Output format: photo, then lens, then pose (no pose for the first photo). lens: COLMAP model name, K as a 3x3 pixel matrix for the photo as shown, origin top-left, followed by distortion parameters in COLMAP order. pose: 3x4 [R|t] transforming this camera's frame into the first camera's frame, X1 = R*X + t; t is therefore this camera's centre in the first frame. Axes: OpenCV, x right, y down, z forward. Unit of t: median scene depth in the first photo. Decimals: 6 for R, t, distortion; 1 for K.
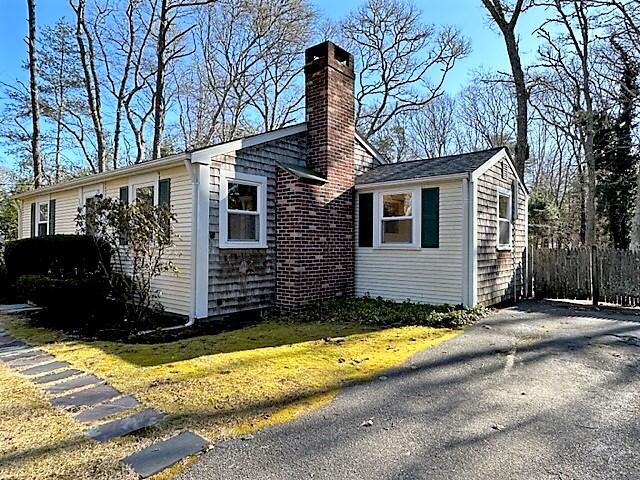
lens RADIAL K [[423.1, 0, 320.1], [0, 423.1, 238.3], [0, 0, 1]] dist [-0.002583, -0.001883]
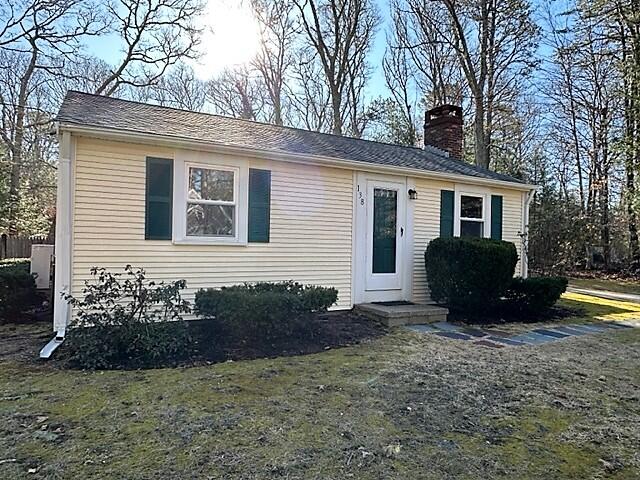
lens RADIAL K [[423.1, 0, 315.9], [0, 423.1, 236.6], [0, 0, 1]] dist [-0.002583, -0.001883]
pose [[0.374696, 0.015249, 0.927022, -1.568857], [-0.037427, 0.999298, -0.001310, 0.002701], [-0.926392, -0.034205, 0.375004, 0.935765]]
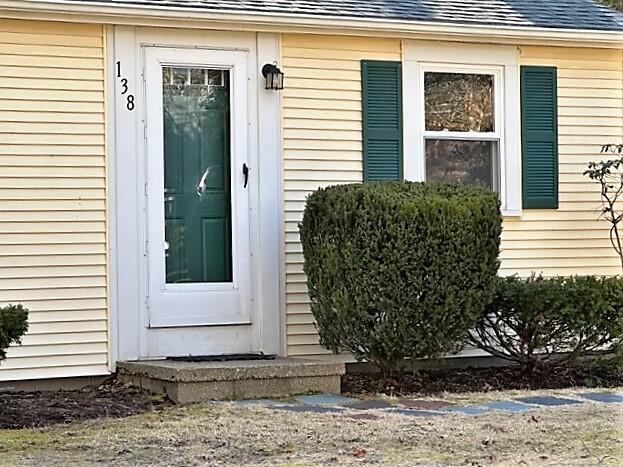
lens RADIAL K [[1802.5, 0, 310.8], [0, 1802.5, 233.5], [0, 0, 1]] dist [-0.118685, 0.000000]
pose [[0.349700, -0.010038, 0.936808, -2.073582], [-0.001033, 0.999938, 0.011100, 0.016813], [-0.936861, -0.004850, 0.349668, 0.504388]]
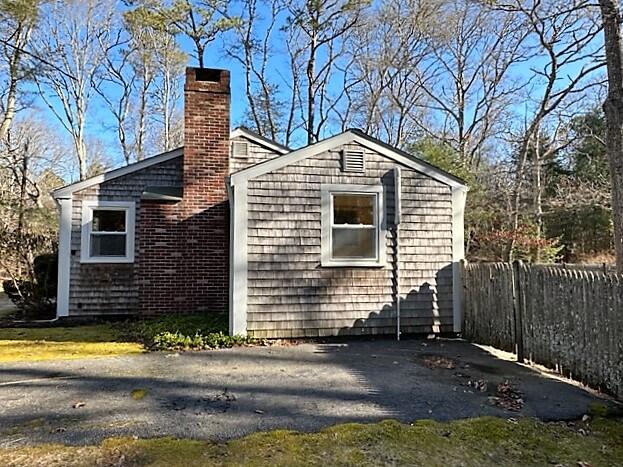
lens RADIAL K [[411.9, 0, 309.5], [0, 411.9, 235.6], [0, 0, 1]] dist [-0.002583, -0.001883]
pose [[0.759238, -0.035536, -0.649843, 0.944548], [0.015093, 0.999201, -0.037007, -0.001901], [0.650638, 0.018289, 0.759167, 0.439543]]
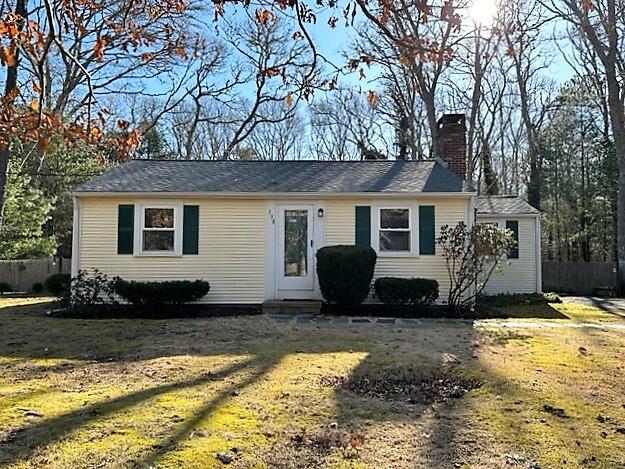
lens RADIAL K [[492.3, 0, 314.9], [0, 492.3, 235.4], [0, 0, 1]] dist [0.072901, 0.000296]
pose [[0.771555, 0.029935, 0.635458, -1.480357], [-0.008640, 0.999293, -0.036584, 0.011554], [-0.636104, 0.022736, 0.771268, 0.030239]]
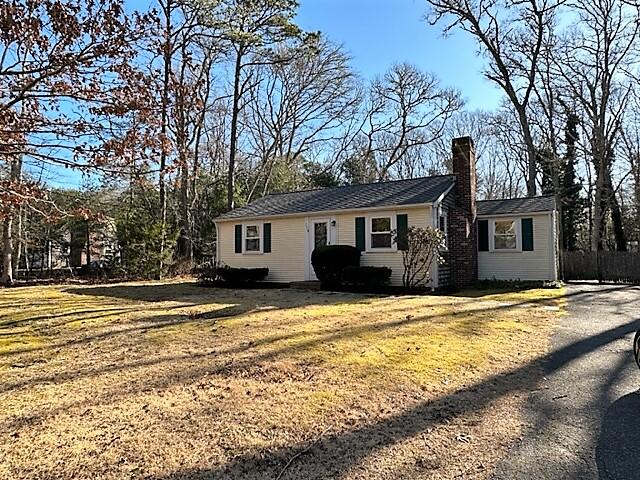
lens RADIAL K [[423.1, 0, 316.2], [0, 423.1, 239.0], [0, 0, 1]] dist [-0.002583, -0.001883]
pose [[0.989896, -0.007507, 0.141597, -0.911647], [0.011859, 0.999482, -0.029914, 0.015533], [-0.141299, 0.031291, 0.989472, -0.692054]]
